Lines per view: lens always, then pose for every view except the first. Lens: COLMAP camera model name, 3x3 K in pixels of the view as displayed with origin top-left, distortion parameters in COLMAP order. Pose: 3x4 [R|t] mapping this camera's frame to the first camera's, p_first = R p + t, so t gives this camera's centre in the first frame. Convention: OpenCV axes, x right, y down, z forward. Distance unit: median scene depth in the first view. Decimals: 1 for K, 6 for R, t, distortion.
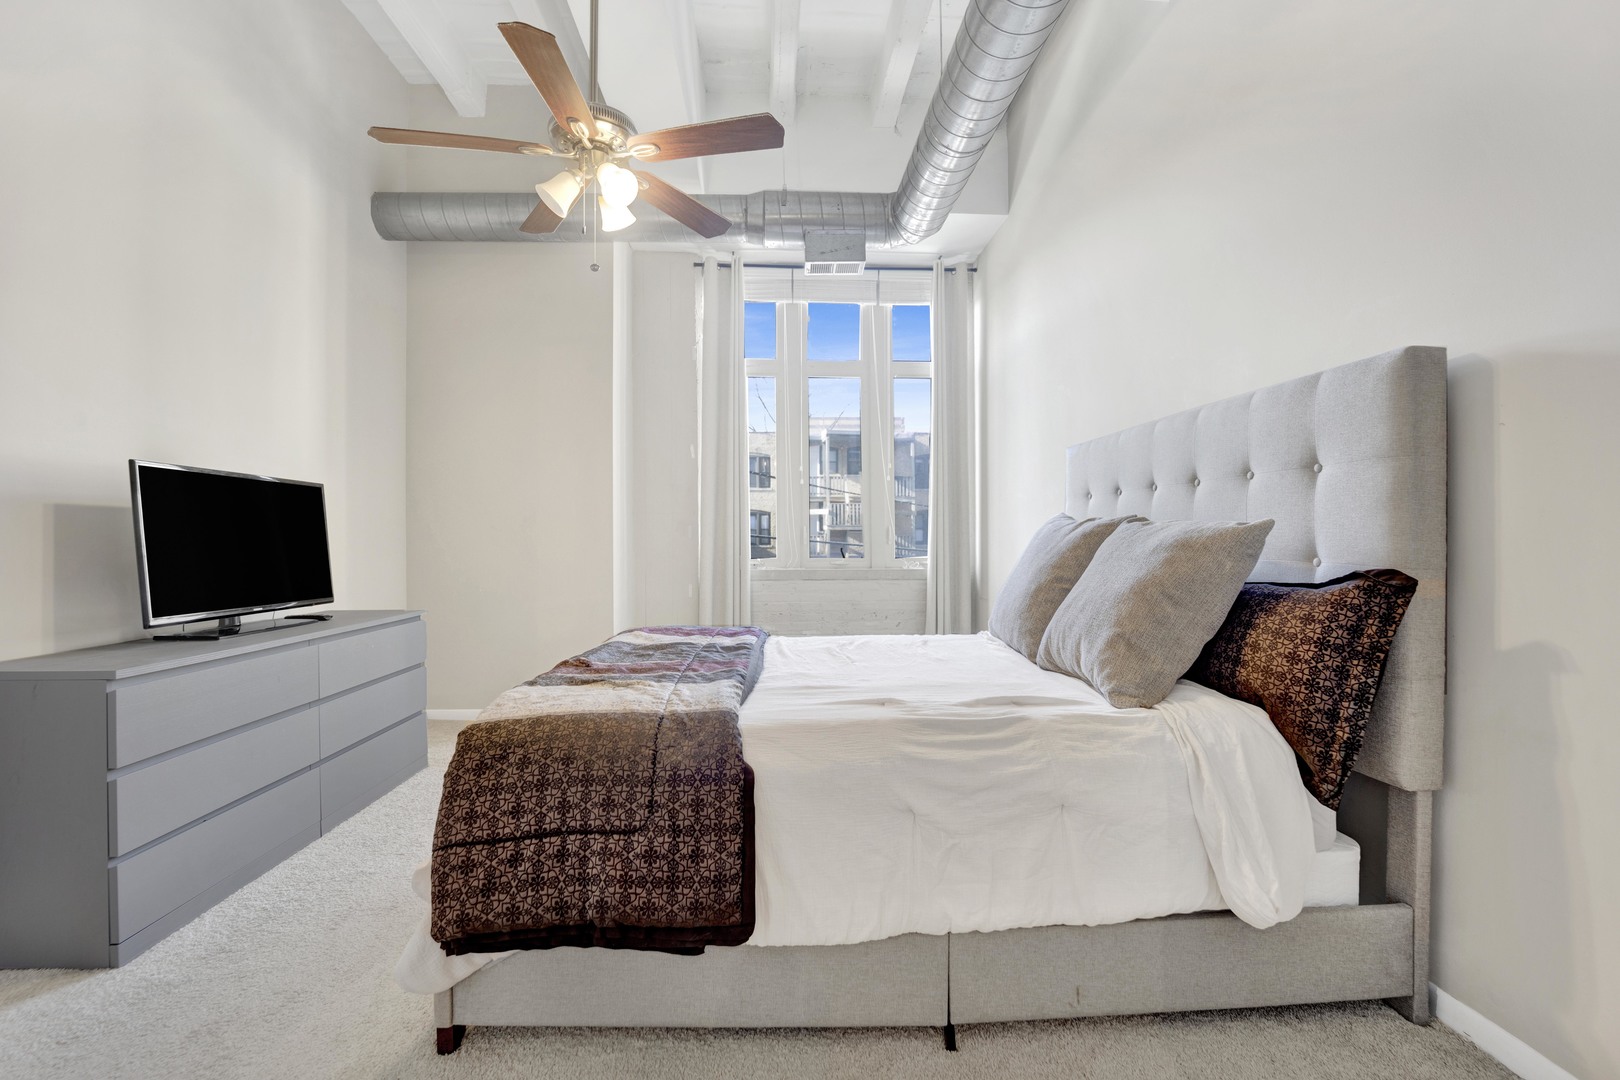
lens RADIAL K [[684.2, 0, 801.3], [0, 684.2, 544.1], [0, 0, 1]] dist [-0.016229, -0.000246]
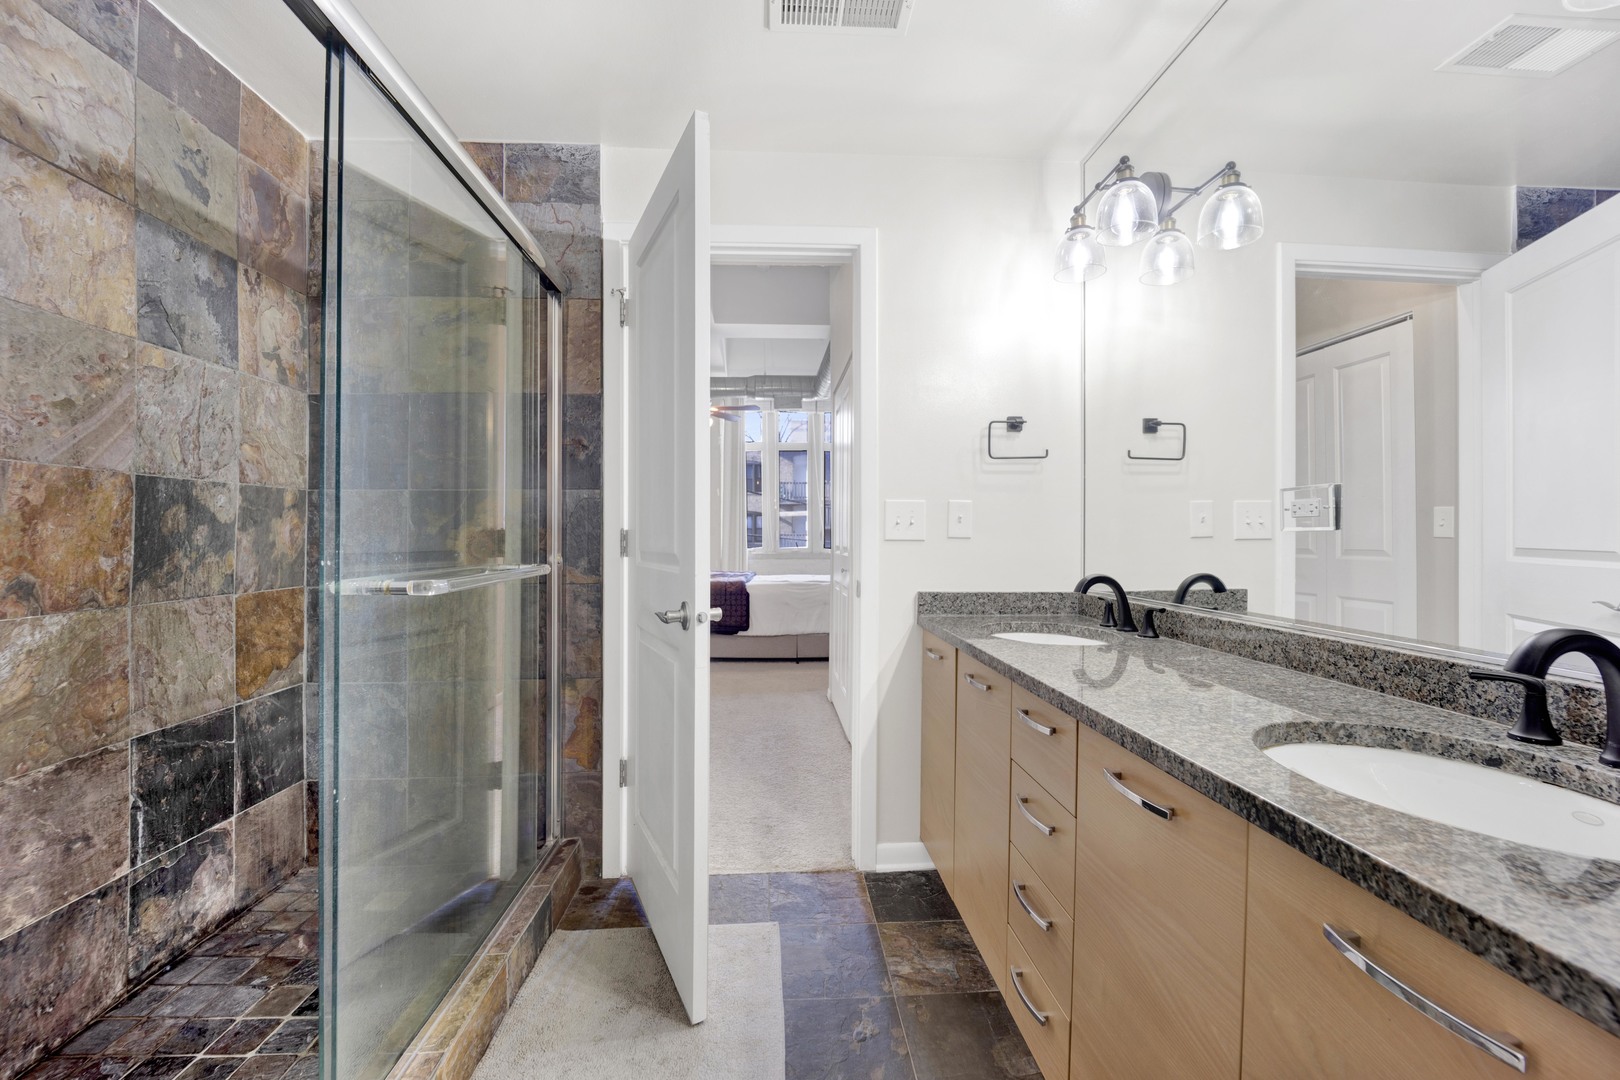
lens RADIAL K [[669.6, 0, 810.0], [0, 669.6, 540.0], [0, 0, 1]] dist [-0.013711, 0.000236]
pose [[0.999686, 0.008247, 0.023678, 0.172870], [-0.008326, 0.999960, 0.003261, -0.015893], [-0.023650, -0.003457, 0.999714, -2.650612]]
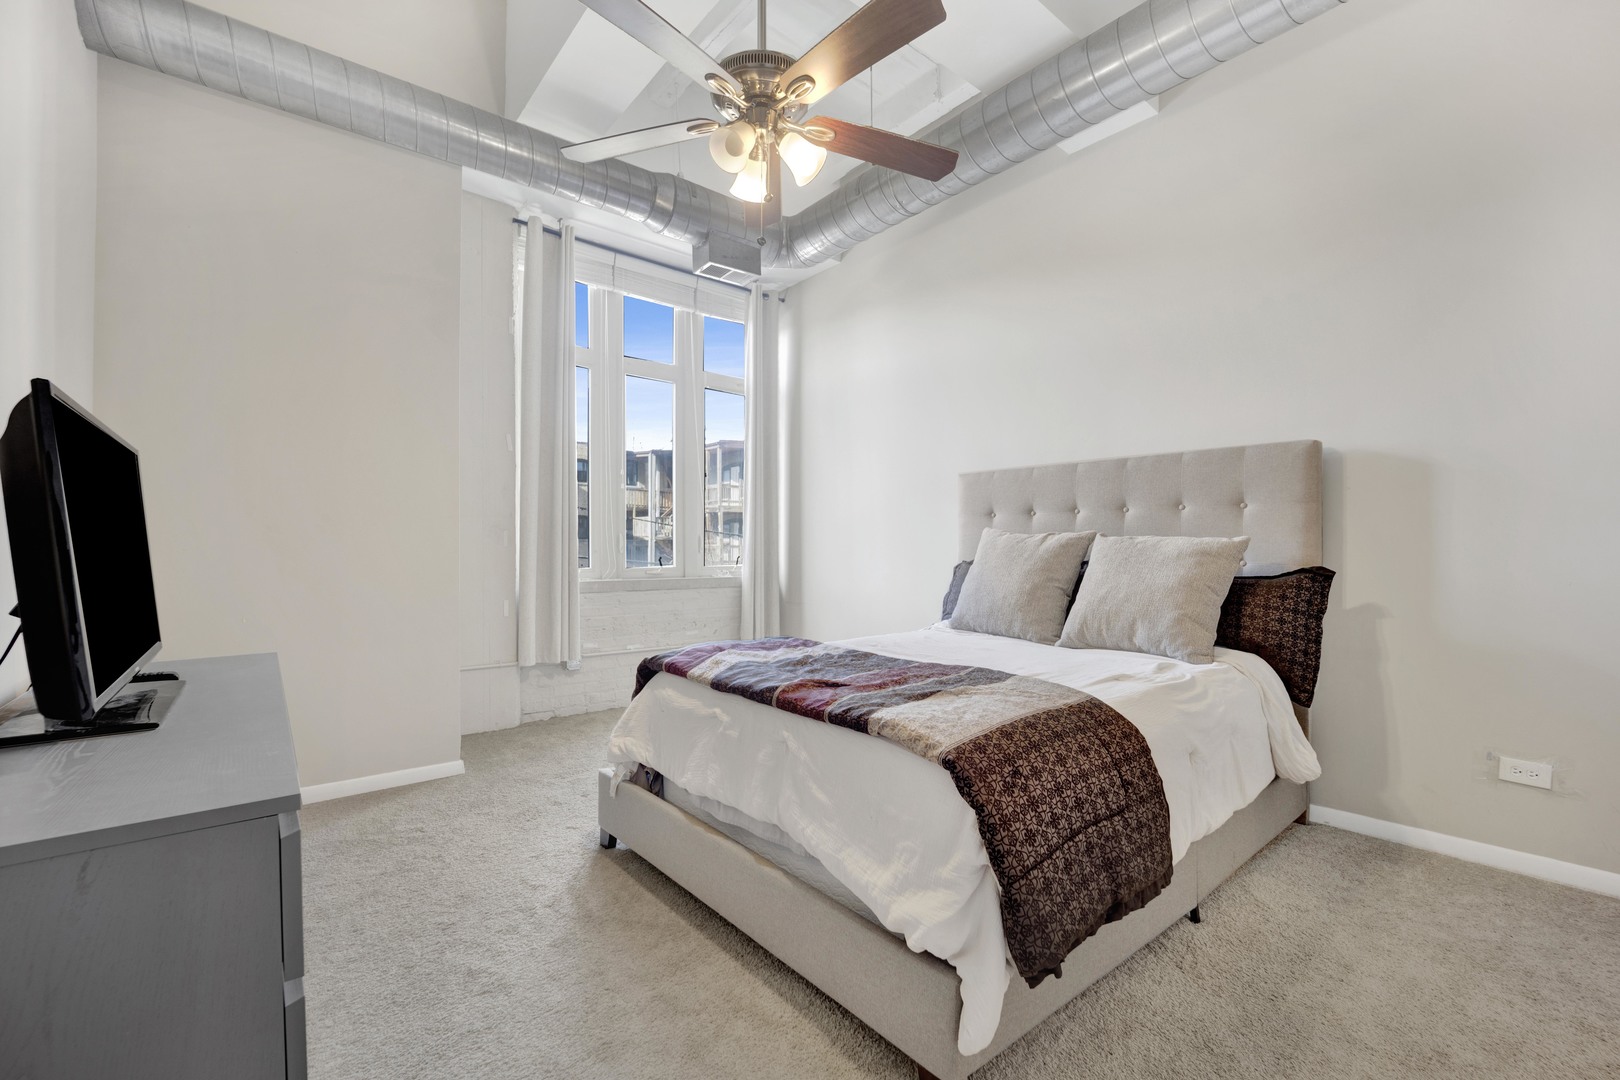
lens RADIAL K [[684.2, 0, 801.3], [0, 684.2, 544.1], [0, 0, 1]] dist [-0.016229, -0.000246]
pose [[0.795115, 0.007396, 0.606414, -1.116420], [0.000556, 0.999916, -0.012924, 0.000816], [-0.606459, 0.010613, 0.795044, 0.359546]]
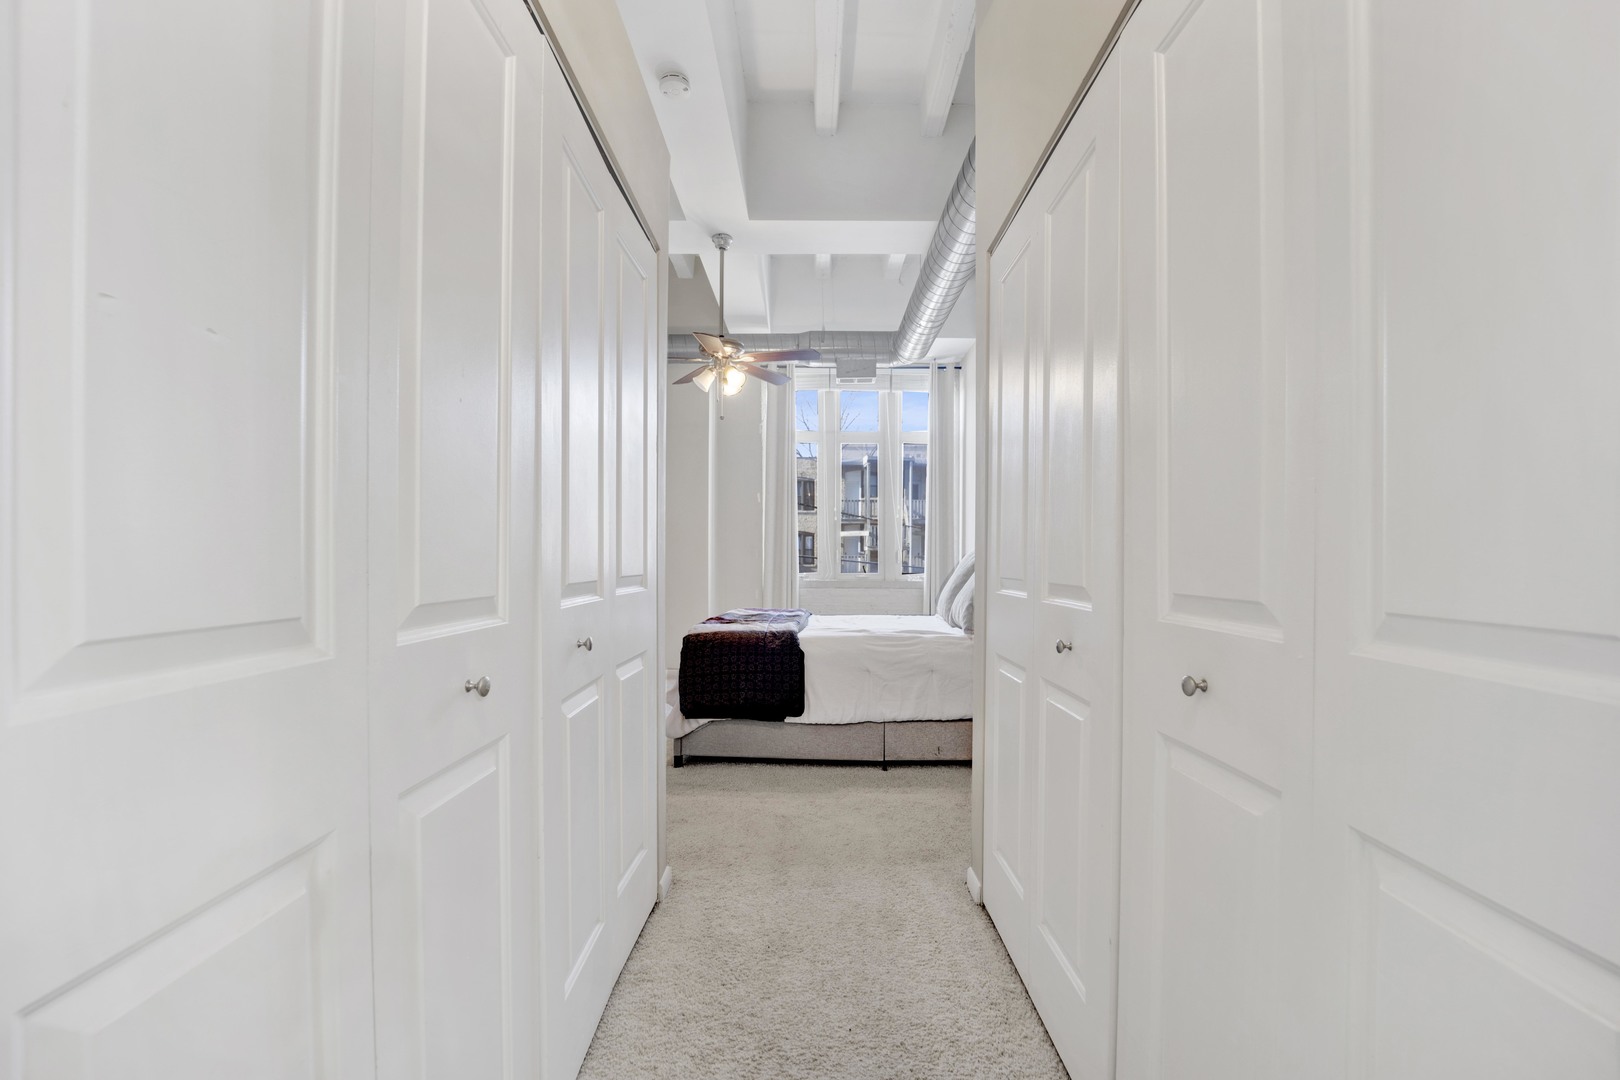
lens RADIAL K [[684.2, 0, 801.3], [0, 684.2, 544.1], [0, 0, 1]] dist [-0.016229, -0.000246]
pose [[0.997937, 0.004919, -0.064011, 0.063536], [-0.006781, 0.999559, -0.028899, 0.009204], [0.063840, 0.029274, 0.997531, -1.228704]]
